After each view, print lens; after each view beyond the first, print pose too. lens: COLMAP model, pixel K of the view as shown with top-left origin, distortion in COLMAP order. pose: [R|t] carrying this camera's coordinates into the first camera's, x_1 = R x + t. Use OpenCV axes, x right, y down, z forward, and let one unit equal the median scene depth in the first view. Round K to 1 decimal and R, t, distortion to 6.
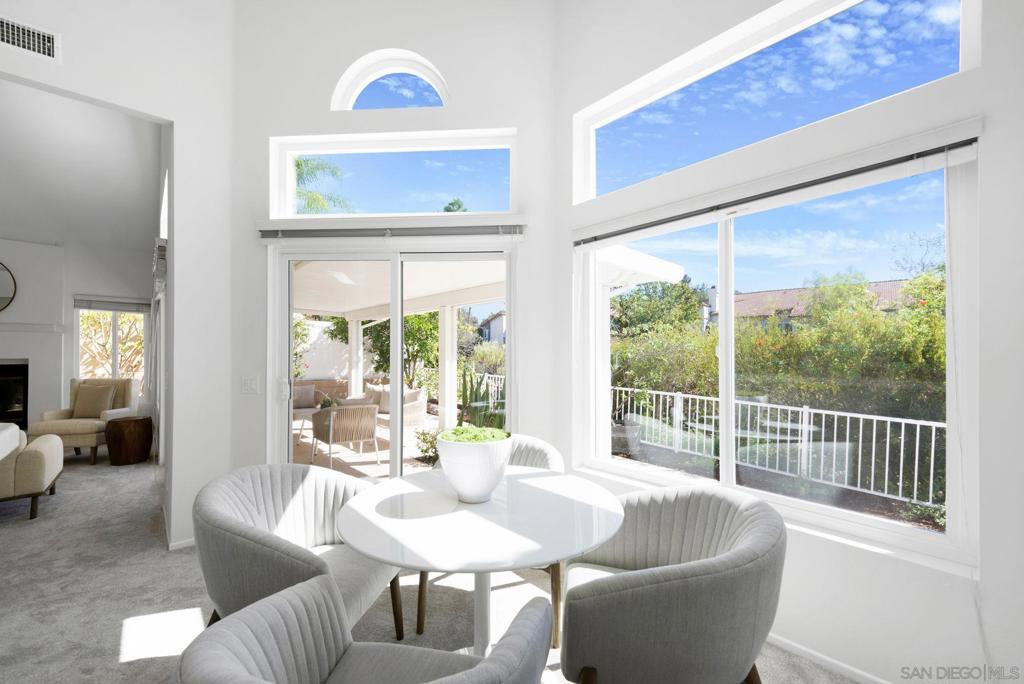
lens RADIAL K [[418.9, 0, 506.9], [0, 418.9, 345.5], [0, 0, 1]] dist [0.000356, 0.000024]
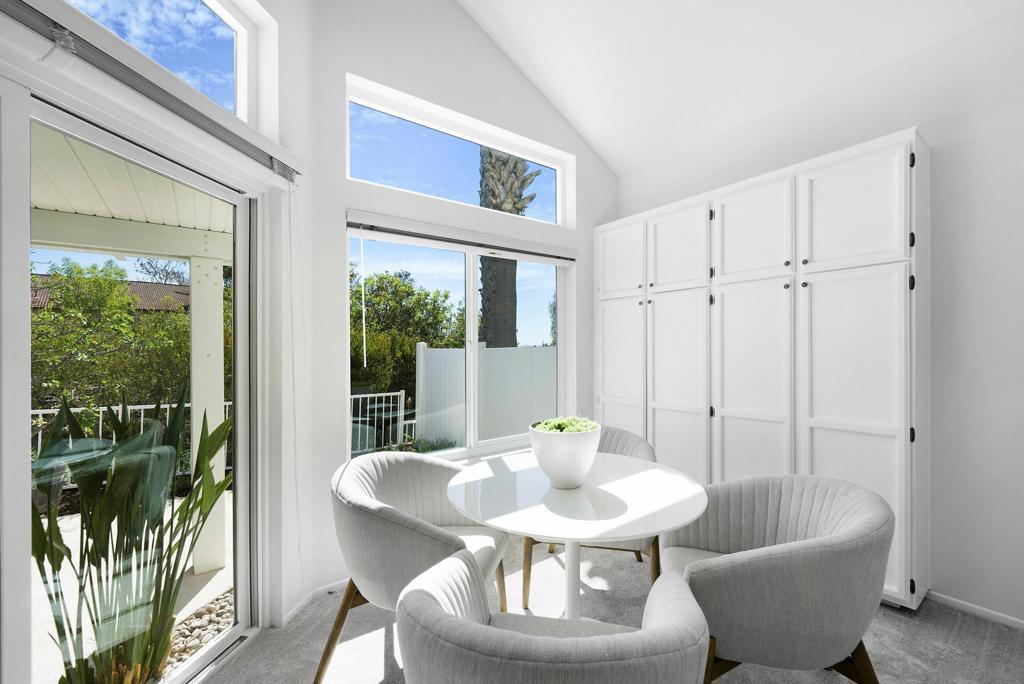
lens RADIAL K [[418.9, 0, 506.9], [0, 418.9, 345.5], [0, 0, 1]] dist [0.000356, 0.000024]
pose [[0.075987, 0.004966, 0.997096, -0.679471], [-0.003688, 0.999982, -0.004699, 0.007648], [-0.997102, -0.003320, 0.076004, 0.625906]]
